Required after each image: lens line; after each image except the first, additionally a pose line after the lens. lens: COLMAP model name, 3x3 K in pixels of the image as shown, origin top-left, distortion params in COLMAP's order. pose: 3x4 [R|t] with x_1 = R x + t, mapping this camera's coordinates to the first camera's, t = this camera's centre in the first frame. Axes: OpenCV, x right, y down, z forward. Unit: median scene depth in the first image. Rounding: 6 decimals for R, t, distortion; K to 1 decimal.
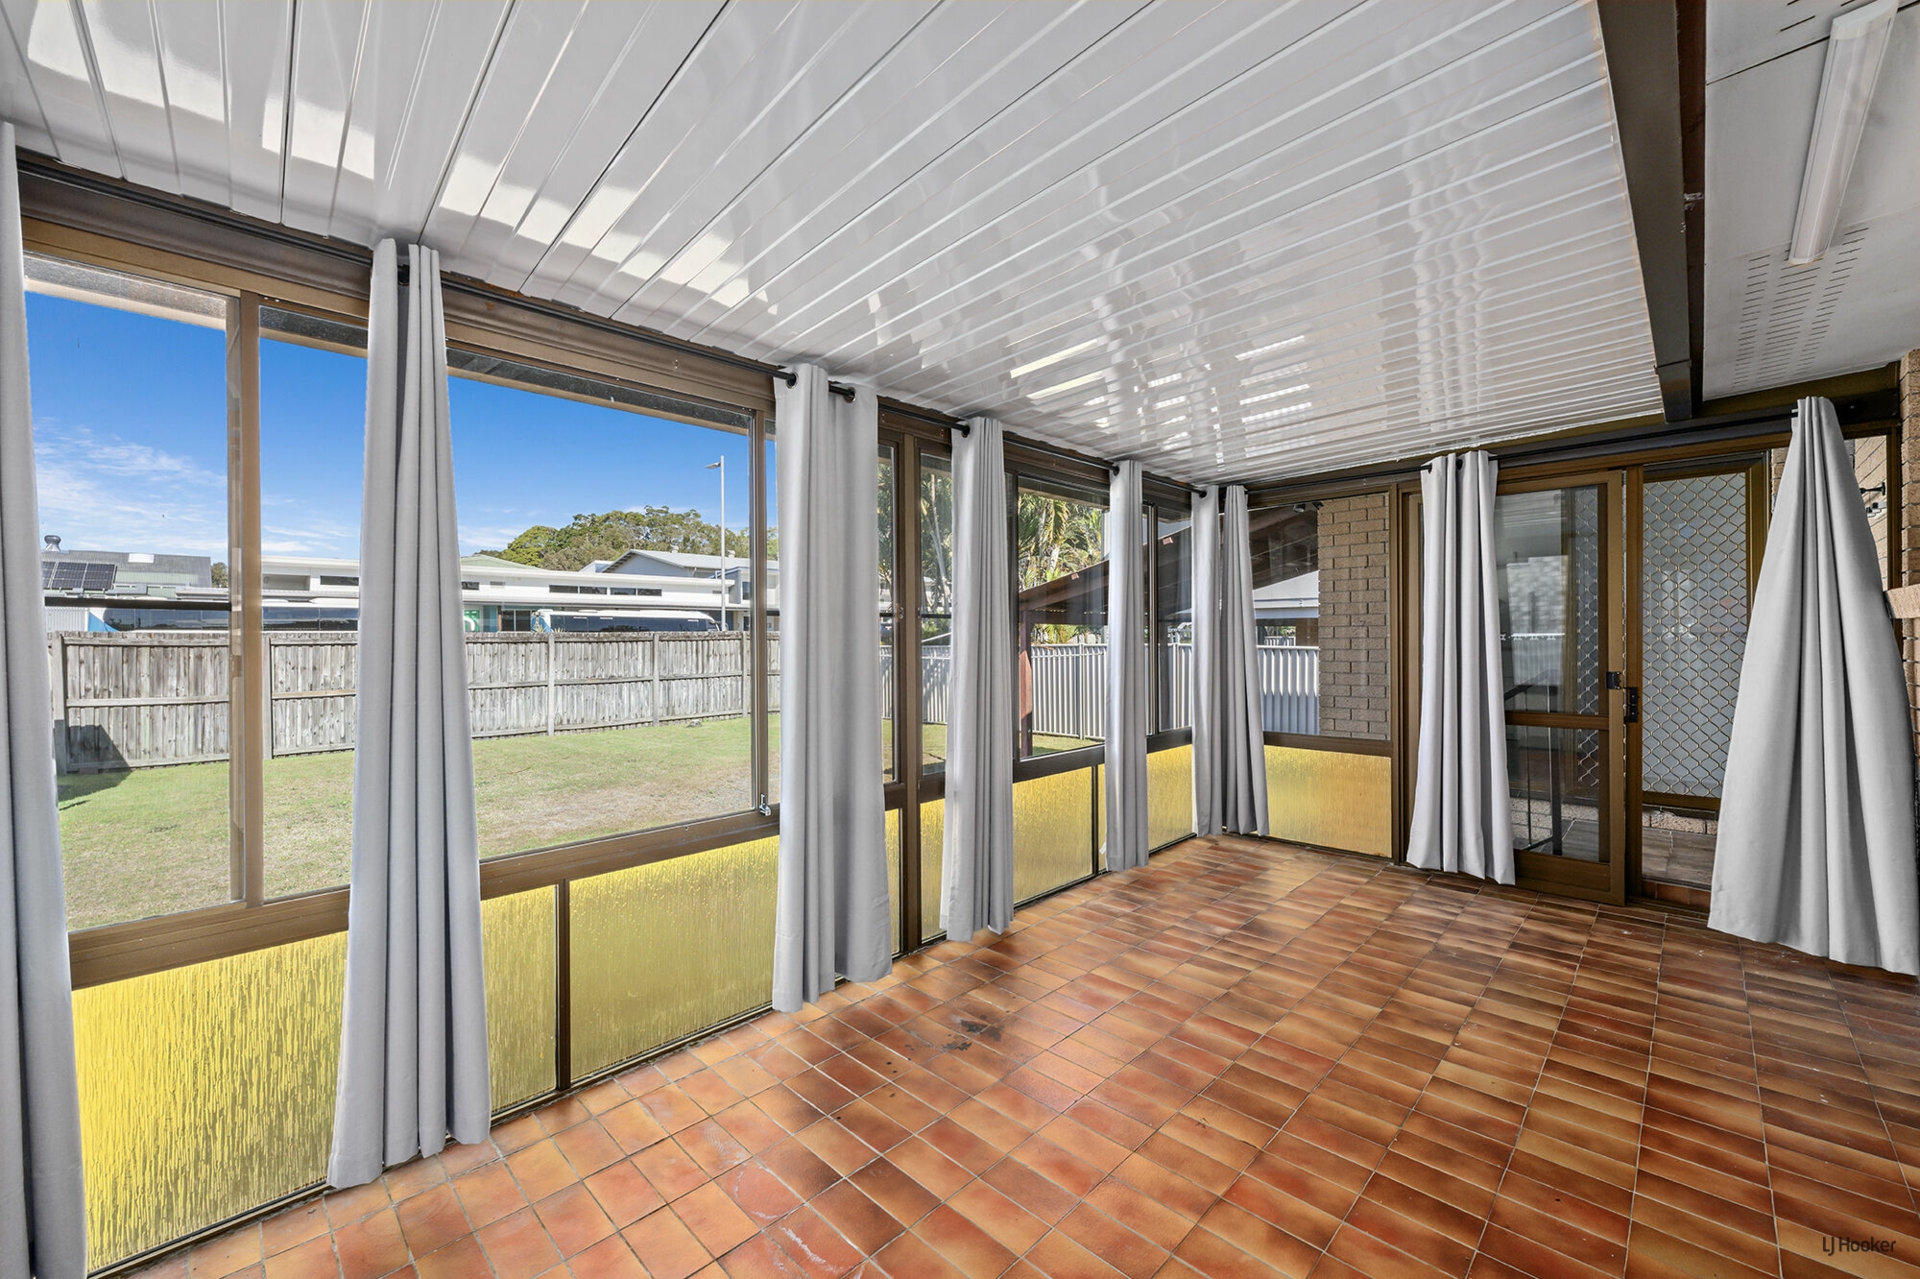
lens RADIAL K [[754.5, 0, 954.1], [0, 754.5, 638.6], [0, 0, 1]] dist [0.000868, 0.000497]
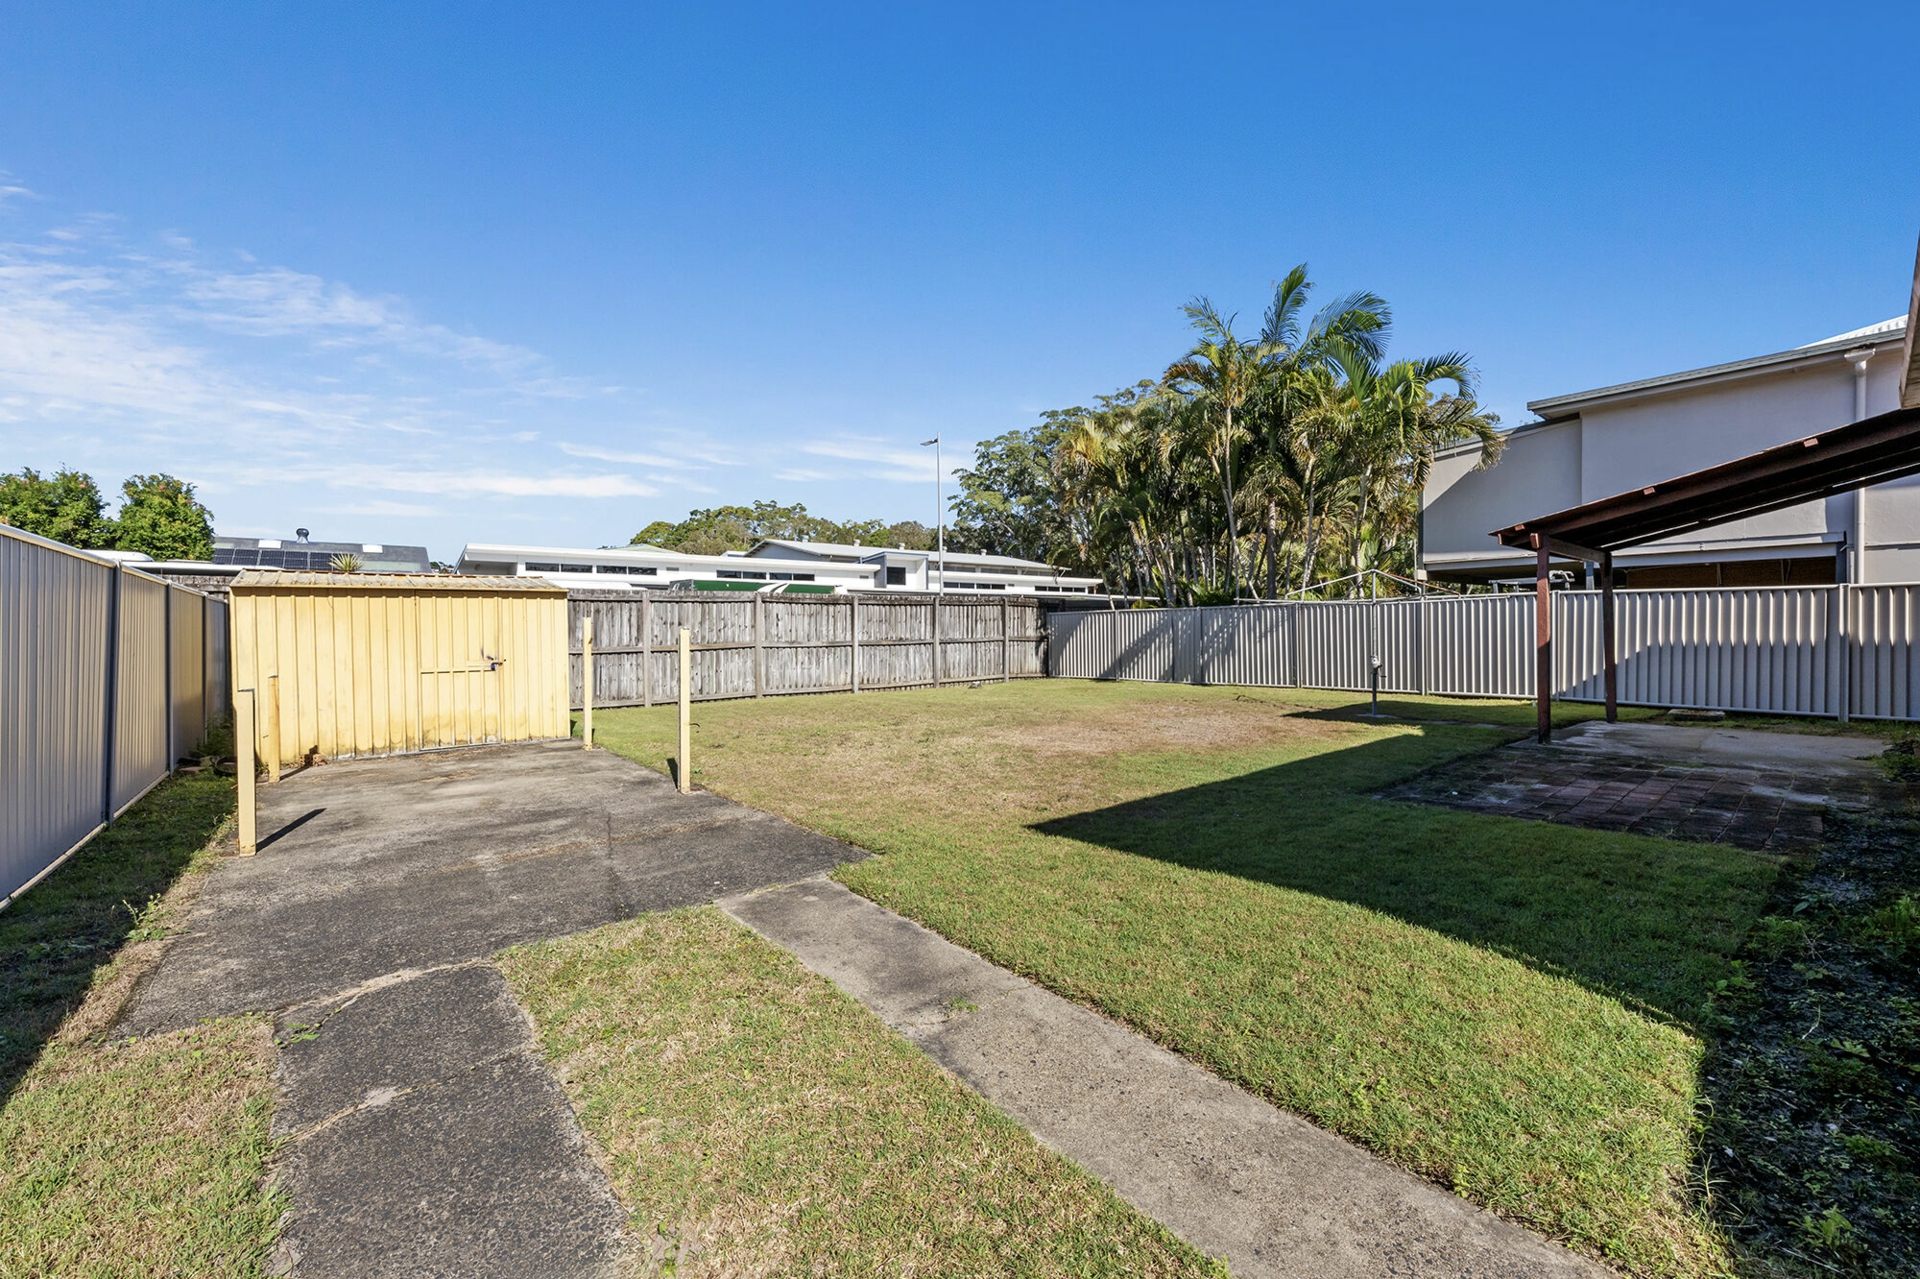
lens RADIAL K [[754.5, 0, 960.3], [0, 754.5, 636.6], [0, 0, 1]] dist [0.000868, 0.000497]
pose [[0.995053, -0.004006, -0.099269, -0.264355], [0.004791, 0.999959, 0.007677, 0.039119], [0.099235, -0.008114, 0.995031, -0.018026]]
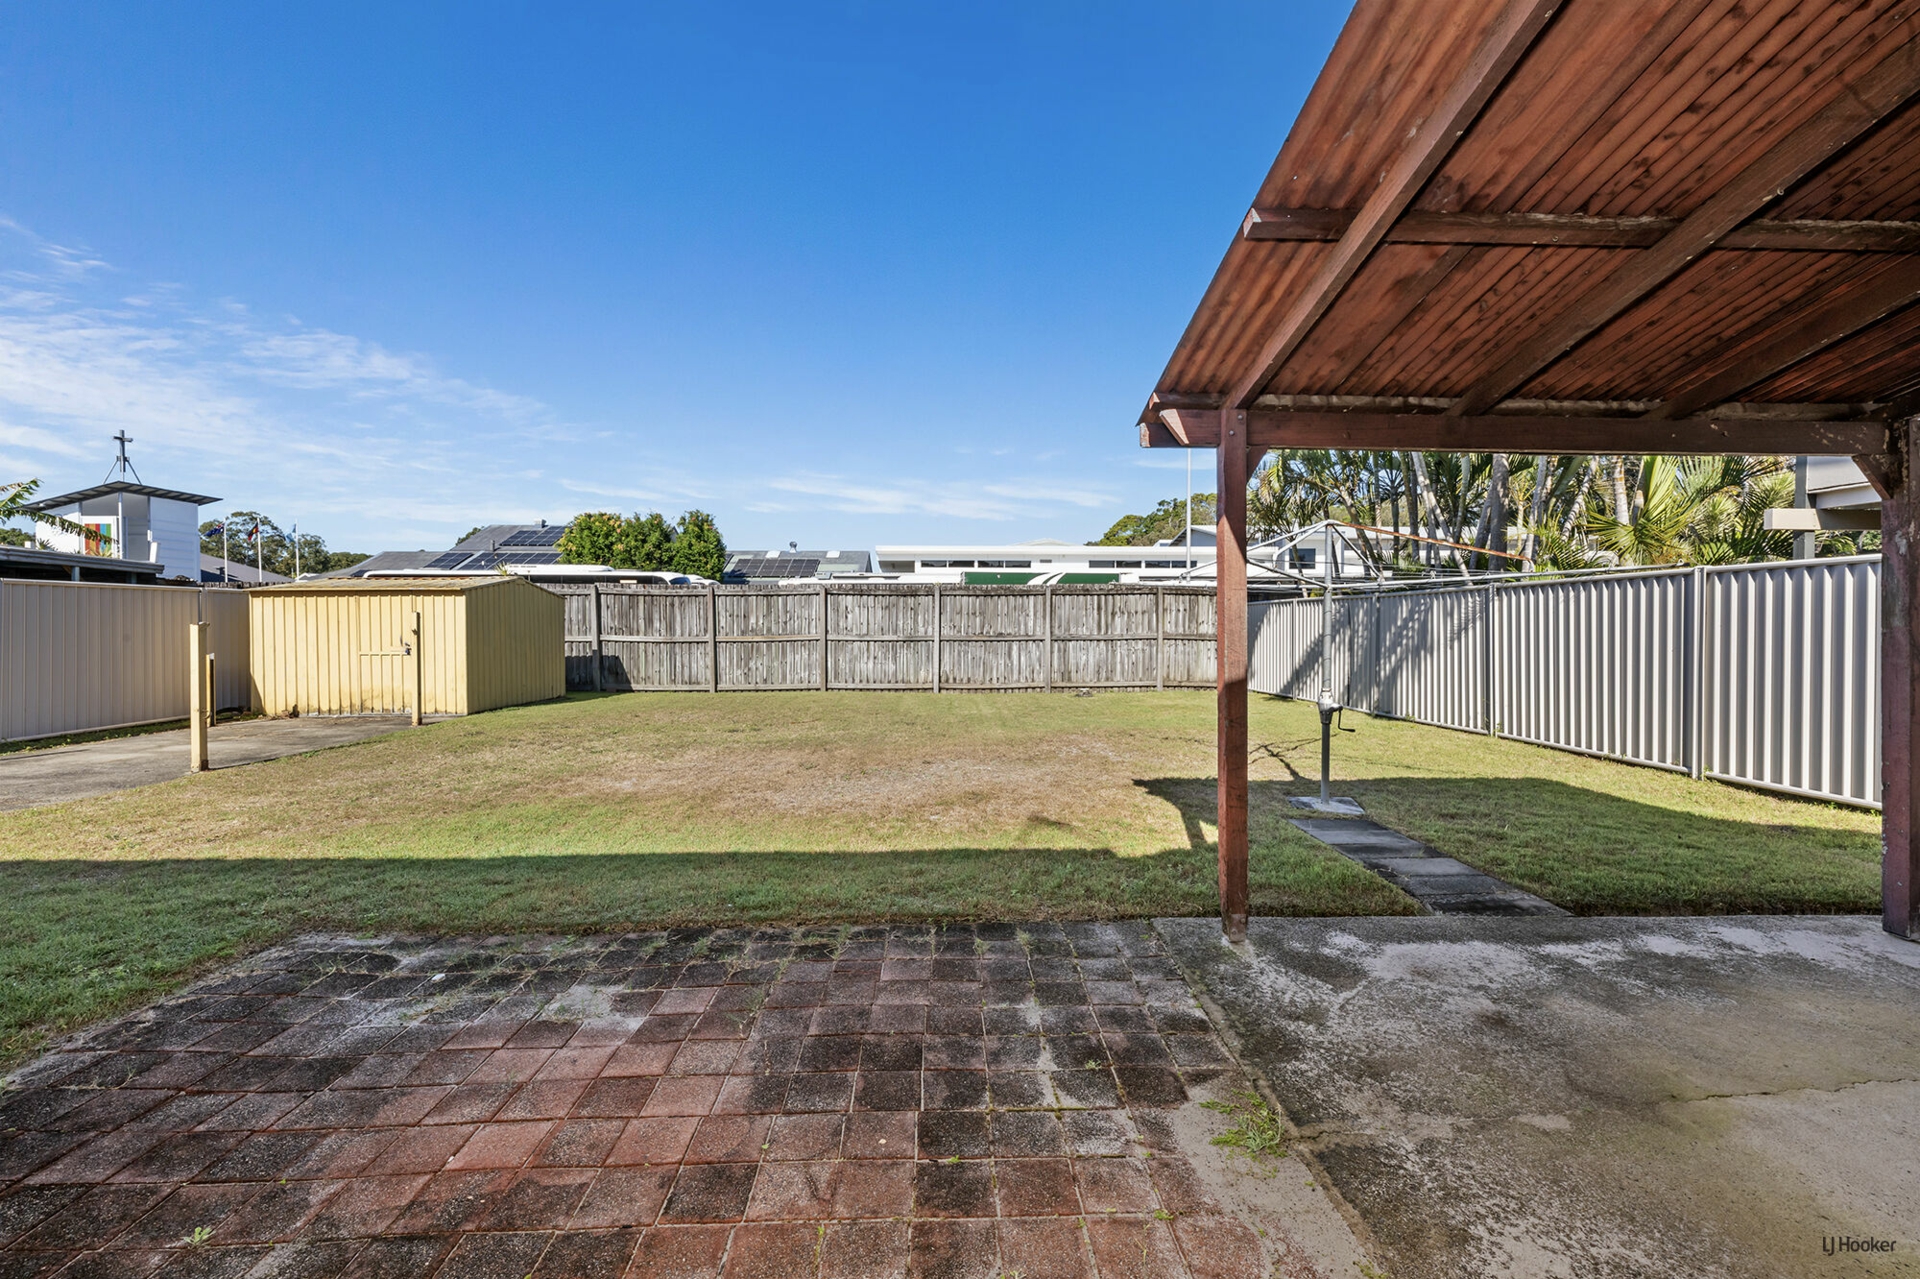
lens RADIAL K [[754.5, 0, 961.4], [0, 754.5, 628.6], [0, 0, 1]] dist [0.000868, 0.000497]
pose [[0.733514, 0.011585, -0.679575, 0.124695], [-0.005320, 0.999922, 0.011305, 0.033212], [0.679653, -0.004677, 0.733519, 0.297612]]
